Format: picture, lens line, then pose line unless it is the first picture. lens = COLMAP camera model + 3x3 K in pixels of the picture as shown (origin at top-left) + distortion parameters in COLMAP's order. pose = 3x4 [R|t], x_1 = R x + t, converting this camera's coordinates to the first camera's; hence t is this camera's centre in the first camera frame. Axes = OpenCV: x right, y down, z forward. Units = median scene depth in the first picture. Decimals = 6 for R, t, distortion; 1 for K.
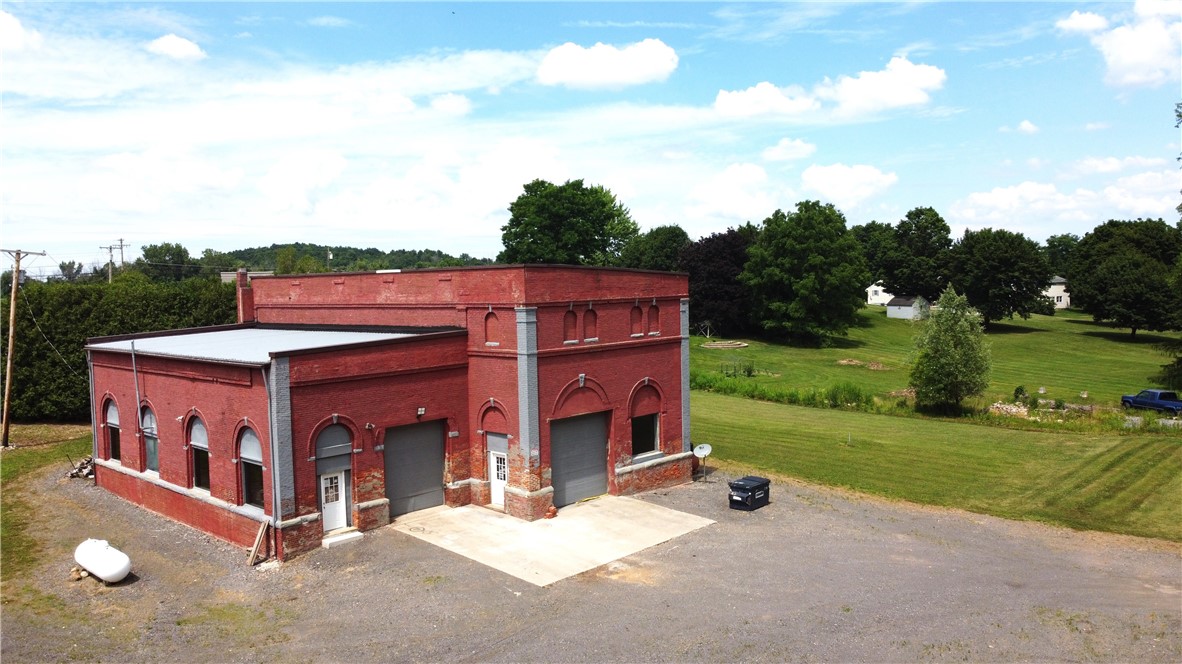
lens RADIAL K [[893.6, 0, 591.0], [0, 893.6, 332.0], [0, 0, 1]] dist [0.000802, -0.004916]
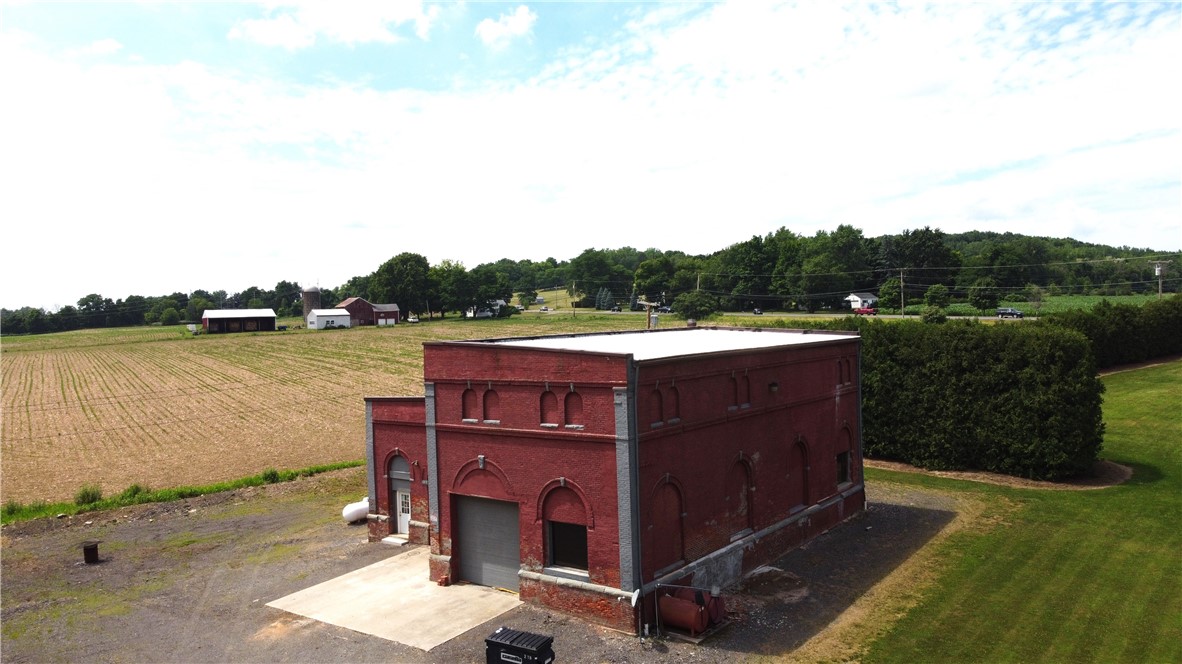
lens RADIAL K [[893.6, 0, 591.0], [0, 893.6, 332.0], [0, 0, 1]] dist [0.000802, -0.004916]
pose [[0.117437, 0.040030, -0.992273, 0.999010], [-0.028665, 0.998908, 0.036905, -0.130922], [0.992666, 0.024109, 0.118457, 1.042522]]
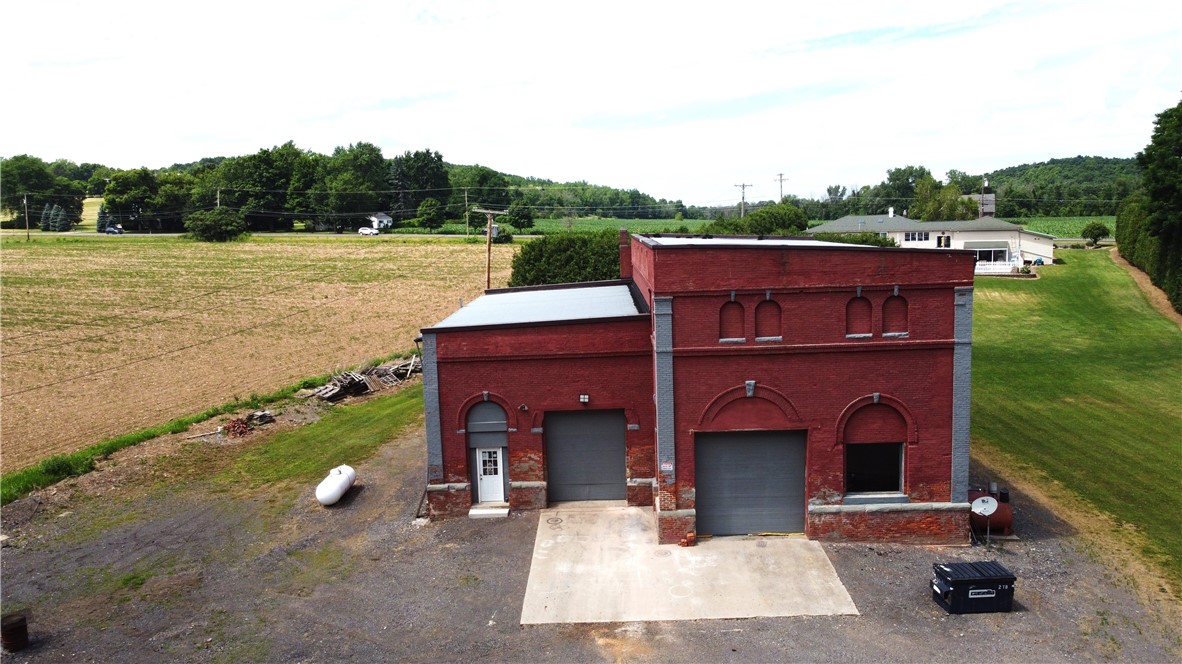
lens RADIAL K [[893.6, 0, 591.0], [0, 893.6, 332.0], [0, 0, 1]] dist [0.000802, -0.004916]
pose [[0.679977, 0.094309, -0.727143, 0.489329], [-0.027563, 0.994281, 0.103181, -0.077810], [0.732715, -0.050118, 0.678688, 0.370843]]
